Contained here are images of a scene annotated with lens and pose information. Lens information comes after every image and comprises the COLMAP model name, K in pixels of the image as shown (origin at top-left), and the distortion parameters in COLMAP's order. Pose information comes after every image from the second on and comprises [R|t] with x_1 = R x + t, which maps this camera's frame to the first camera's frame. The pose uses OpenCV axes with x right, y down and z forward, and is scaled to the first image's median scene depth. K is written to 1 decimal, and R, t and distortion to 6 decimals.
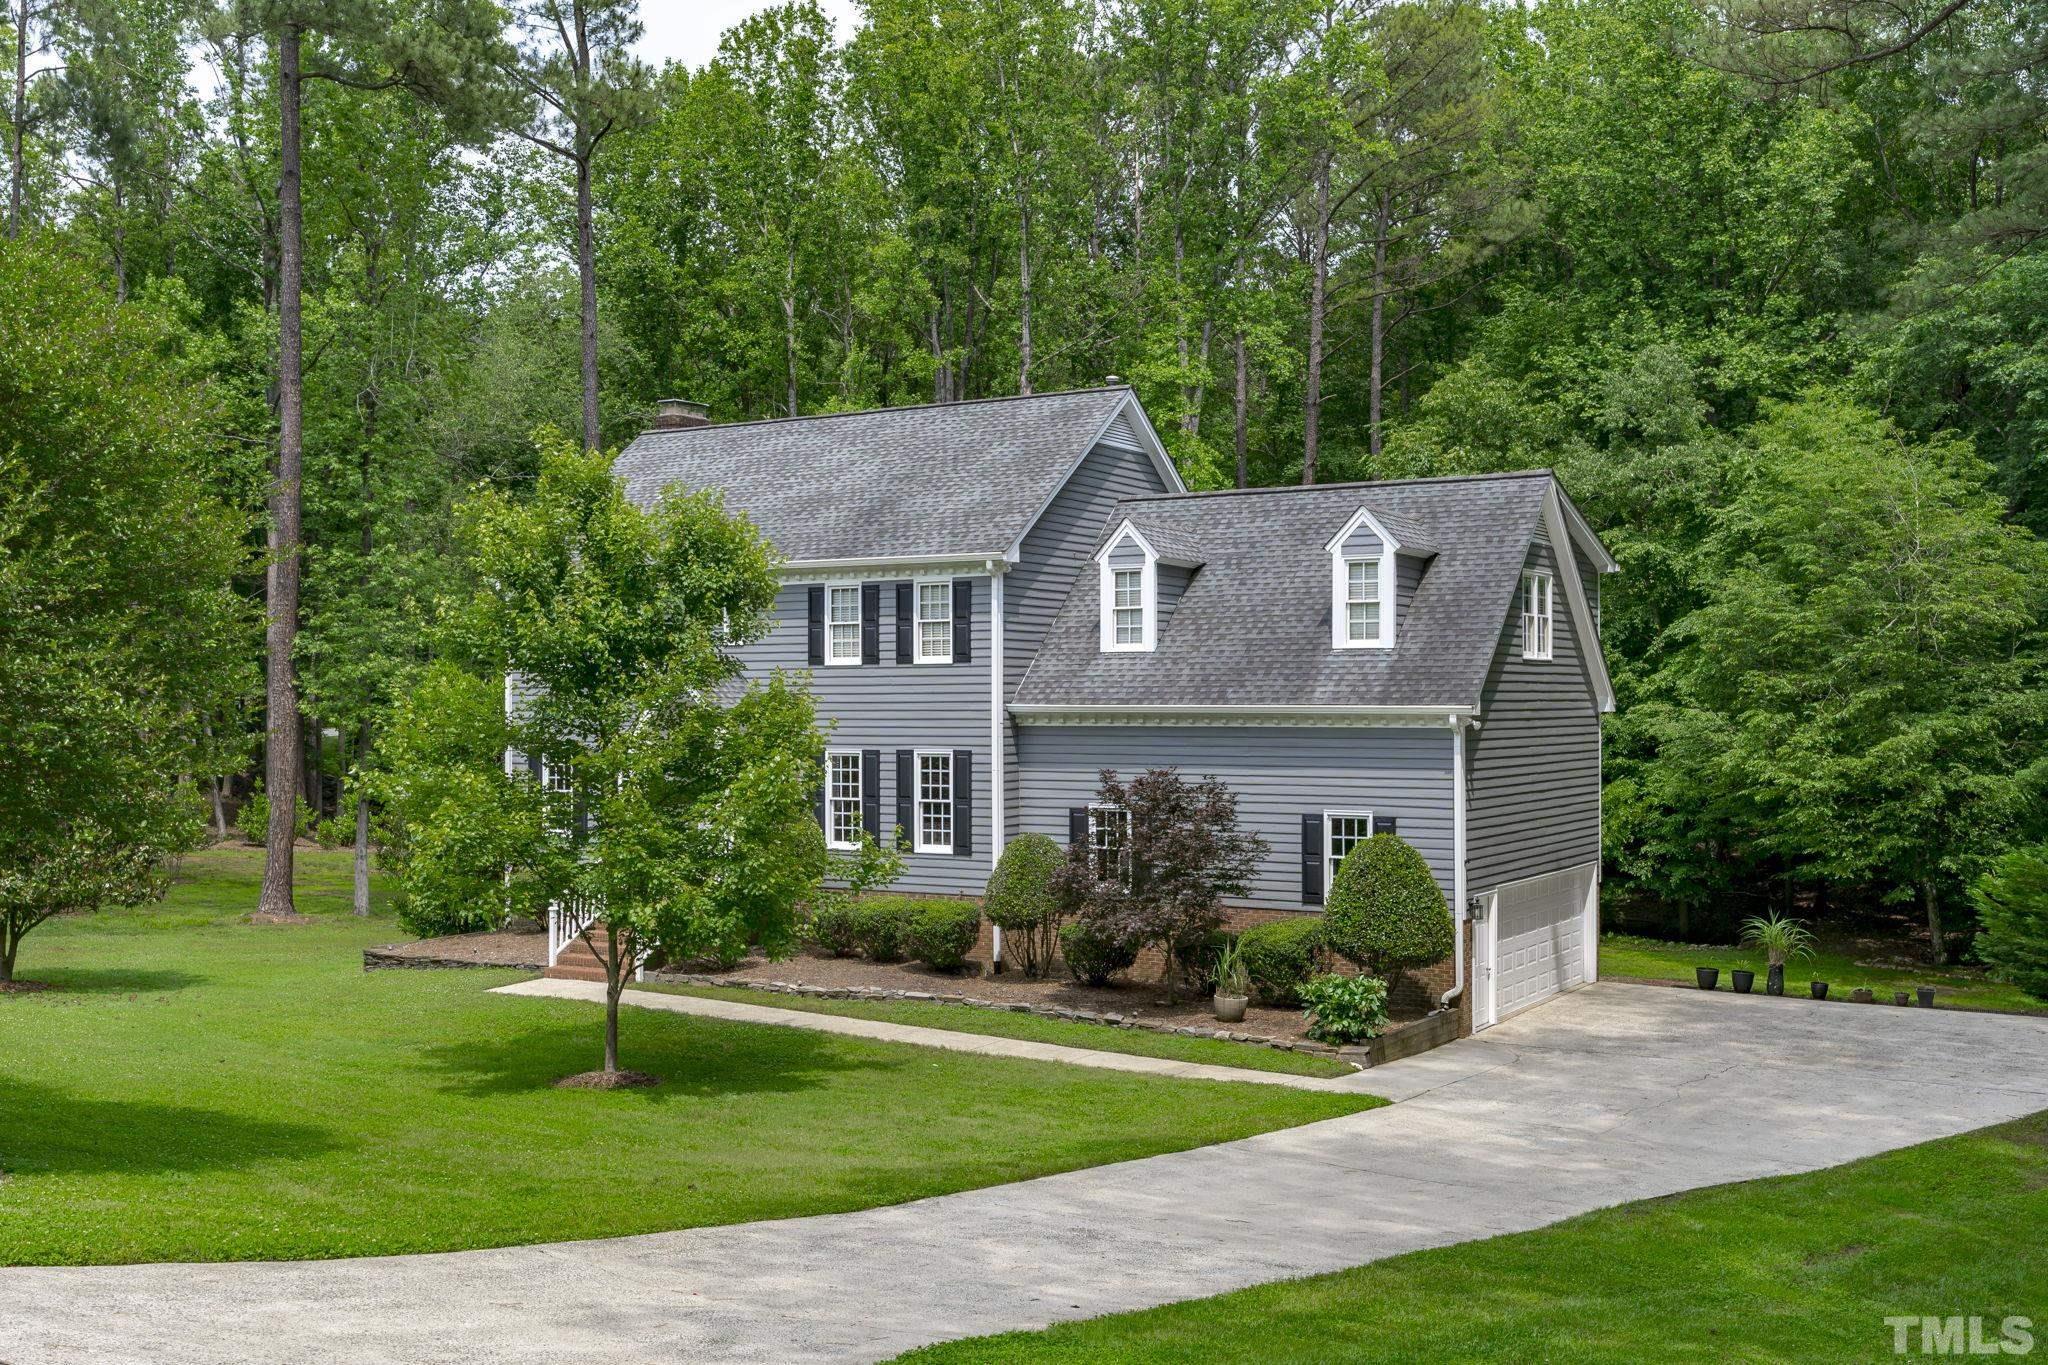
lens RADIAL K [[2005.4, 0, 1031.0], [0, 2005.4, 732.9], [0, 0, 1]] dist [0.021518, -0.002180]
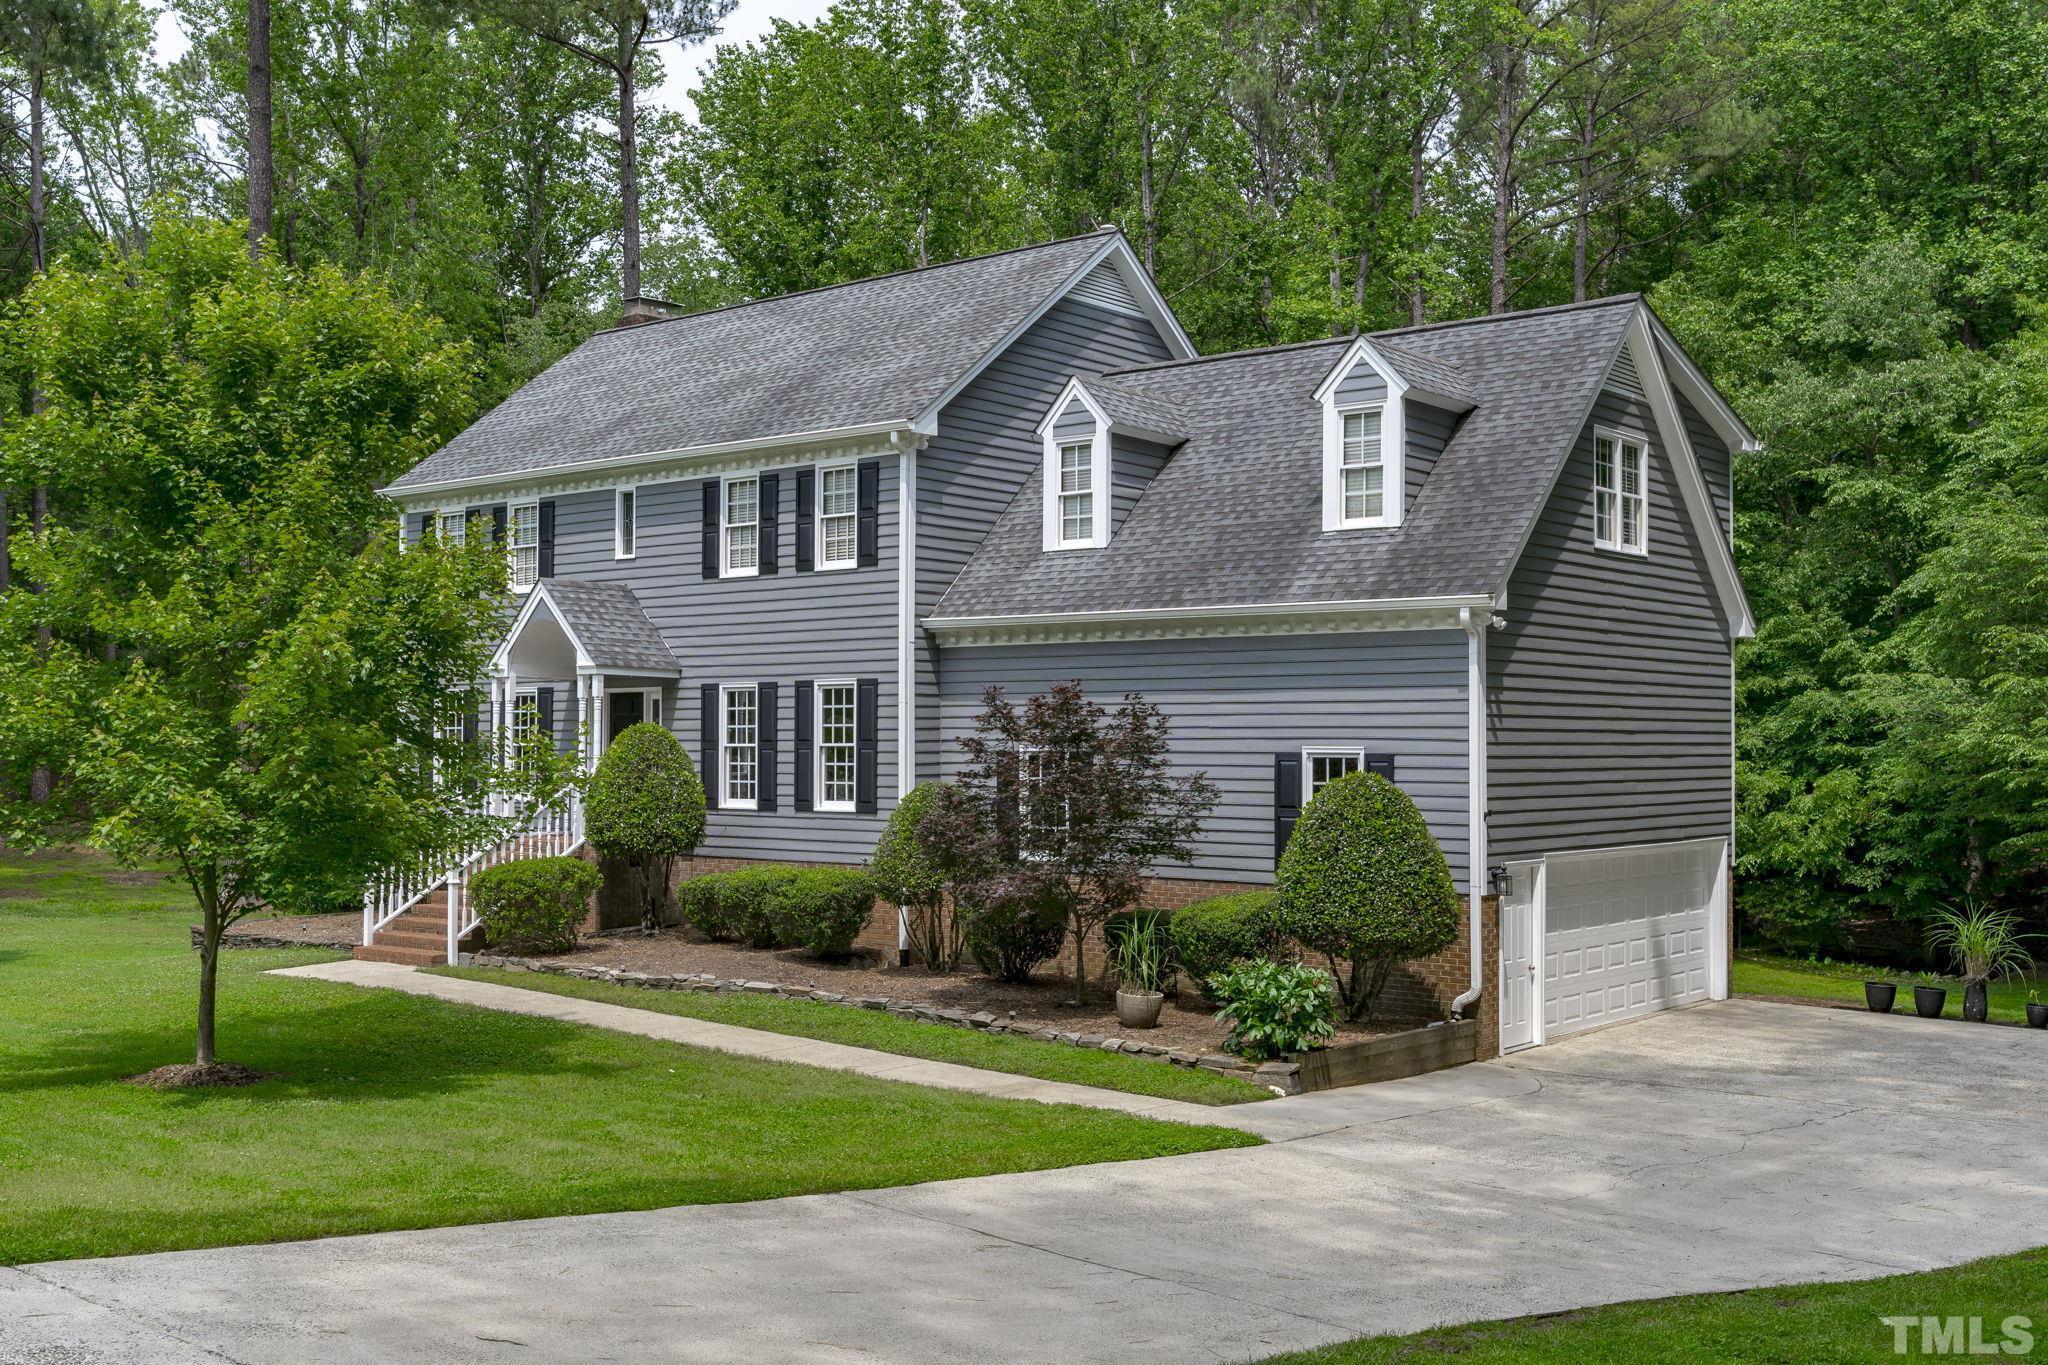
lens RADIAL K [[2005.4, 0, 1031.0], [0, 2005.4, 732.9], [0, 0, 1]] dist [0.021518, -0.002180]
pose [[0.989761, 0.003962, -0.142678, 0.139282], [-0.006952, 0.999766, -0.020462, 0.044896], [0.142564, 0.021245, 0.989558, 0.235040]]
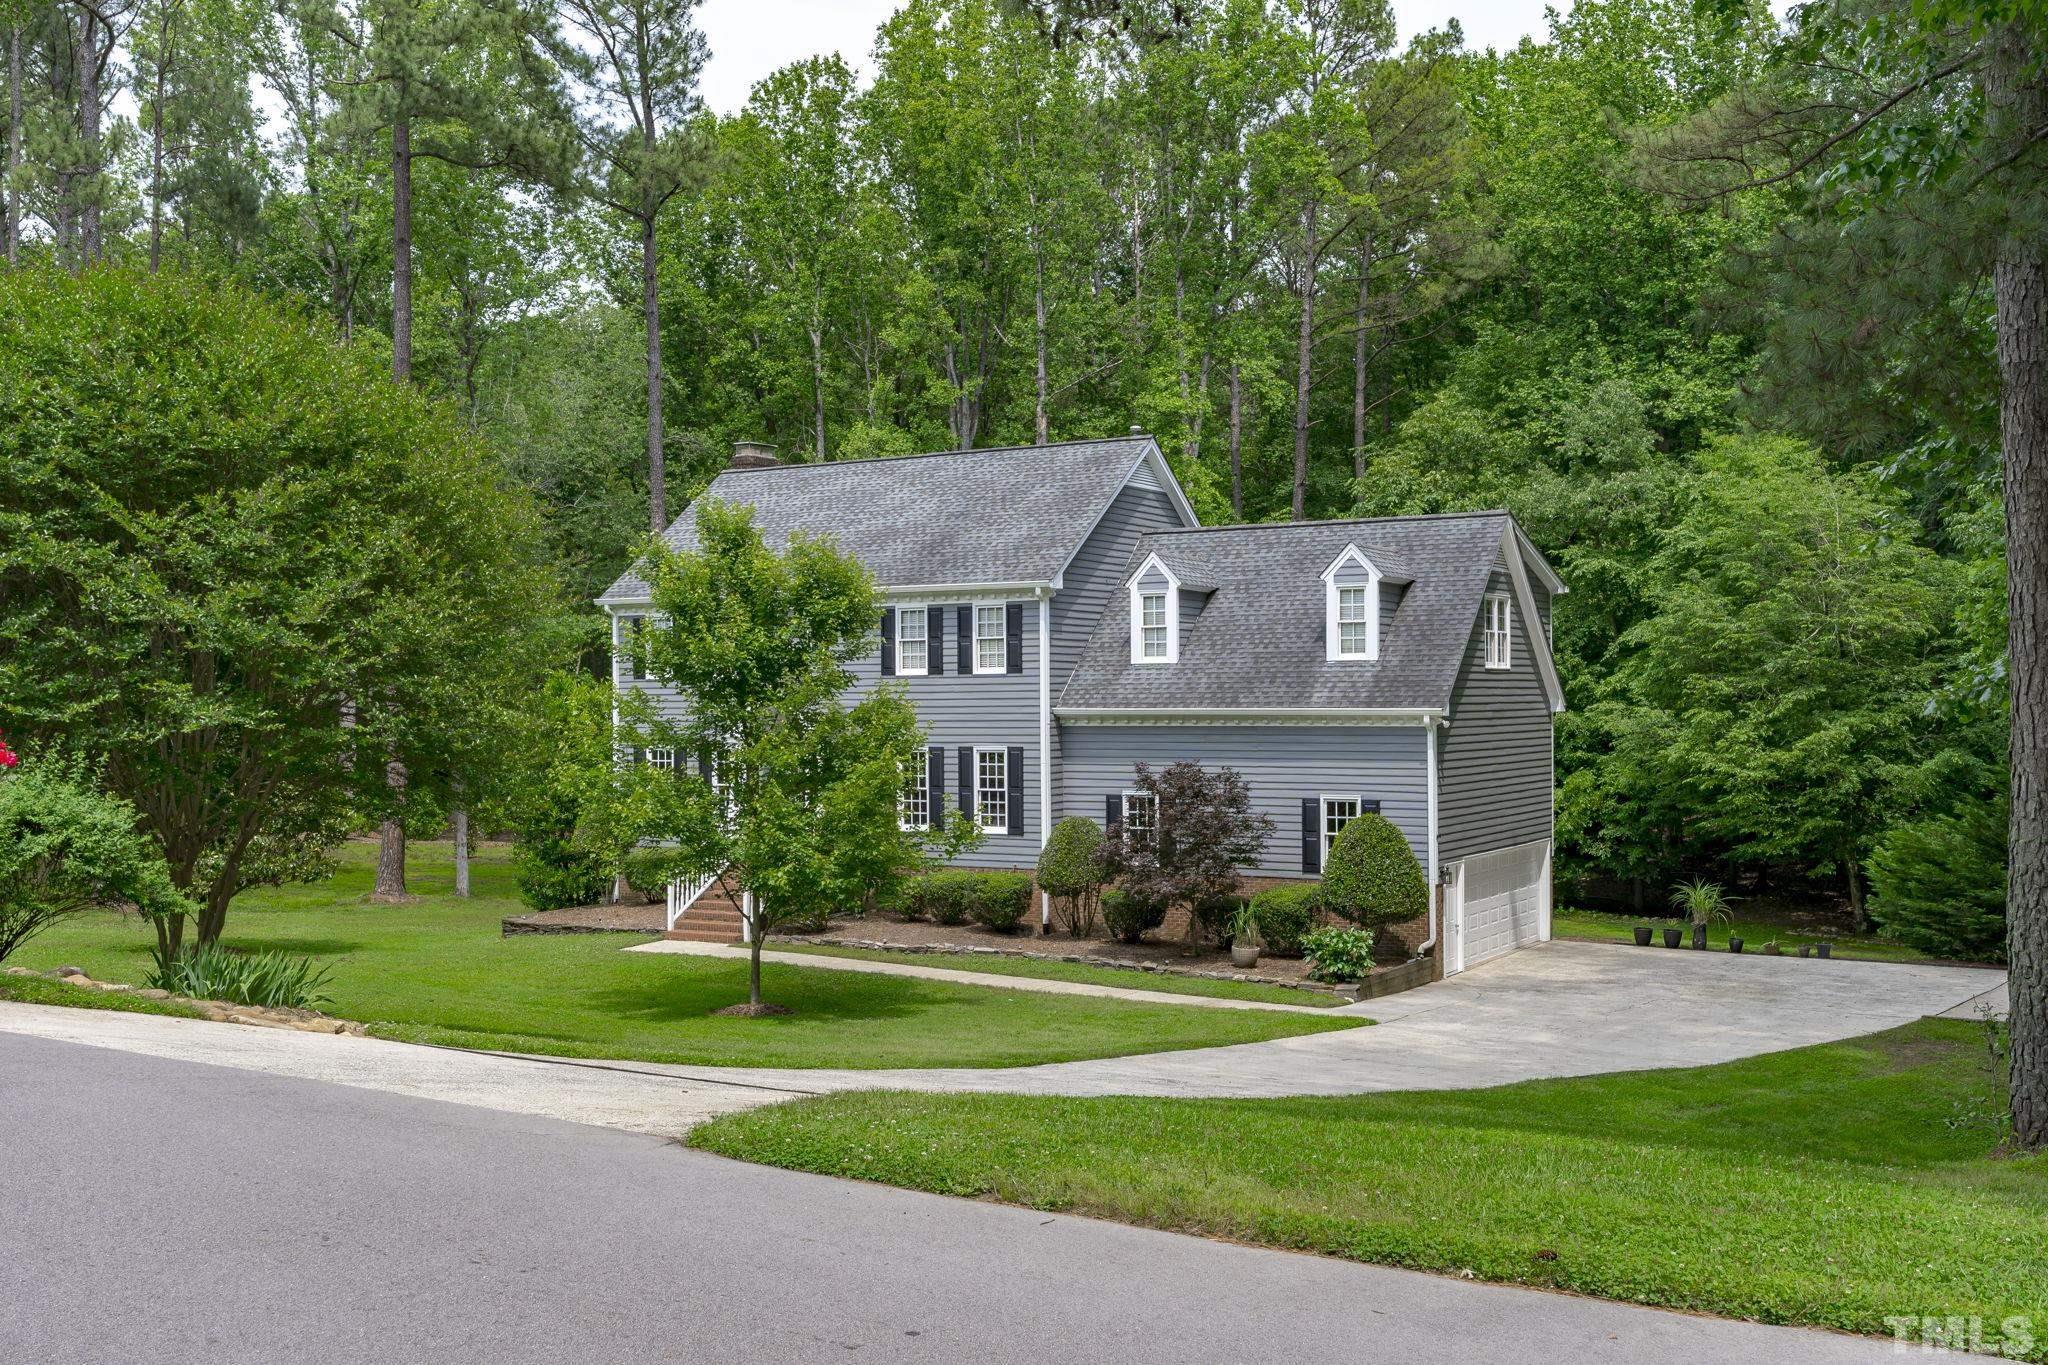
lens RADIAL K [[2005.4, 0, 1031.0], [0, 2005.4, 732.9], [0, 0, 1]] dist [0.021518, -0.002180]
pose [[0.999955, -0.004445, 0.008408, -0.034530], [0.004439, 0.999990, 0.000728, -0.000420], [-0.008411, -0.000690, 0.999964, -0.186268]]
